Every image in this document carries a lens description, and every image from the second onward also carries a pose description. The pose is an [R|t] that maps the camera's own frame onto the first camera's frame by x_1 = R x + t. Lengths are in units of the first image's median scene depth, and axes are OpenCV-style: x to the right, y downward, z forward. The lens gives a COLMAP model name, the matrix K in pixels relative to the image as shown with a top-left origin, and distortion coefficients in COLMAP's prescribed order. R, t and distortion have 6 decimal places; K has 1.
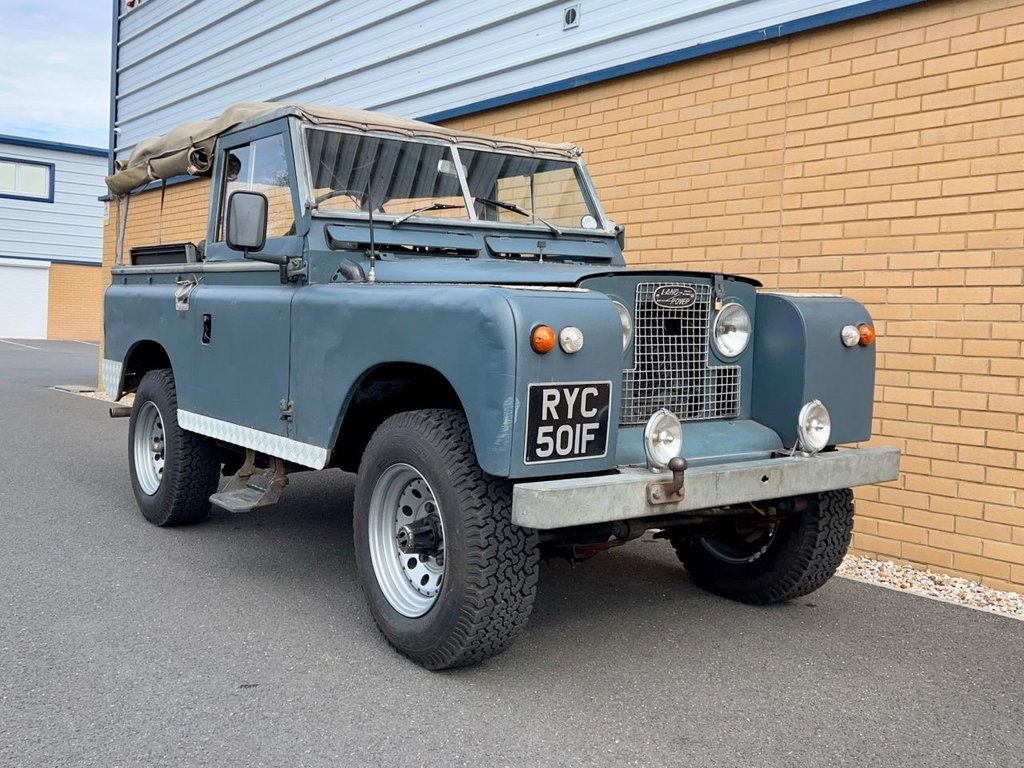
lens RADIAL K [[1002.3, 0, 446.4], [0, 1002.3, 344.9], [0, 0, 1]] dist [0.082831, -0.113387]
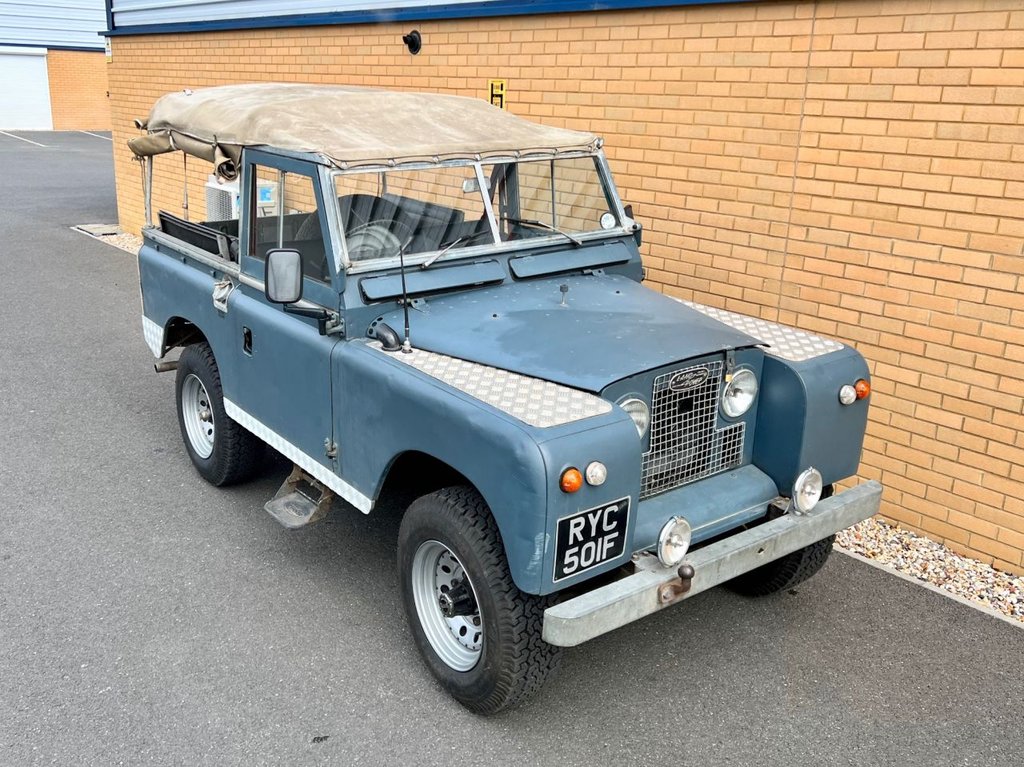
lens RADIAL K [[968.1, 0, 460.7], [0, 968.1, 369.3], [0, 0, 1]] dist [0.073443, -0.085265]
pose [[0.999860, -0.015273, 0.006831, -0.025263], [0.012906, 0.963868, 0.266068, -0.330953], [-0.010648, -0.265942, 0.963930, -0.002813]]
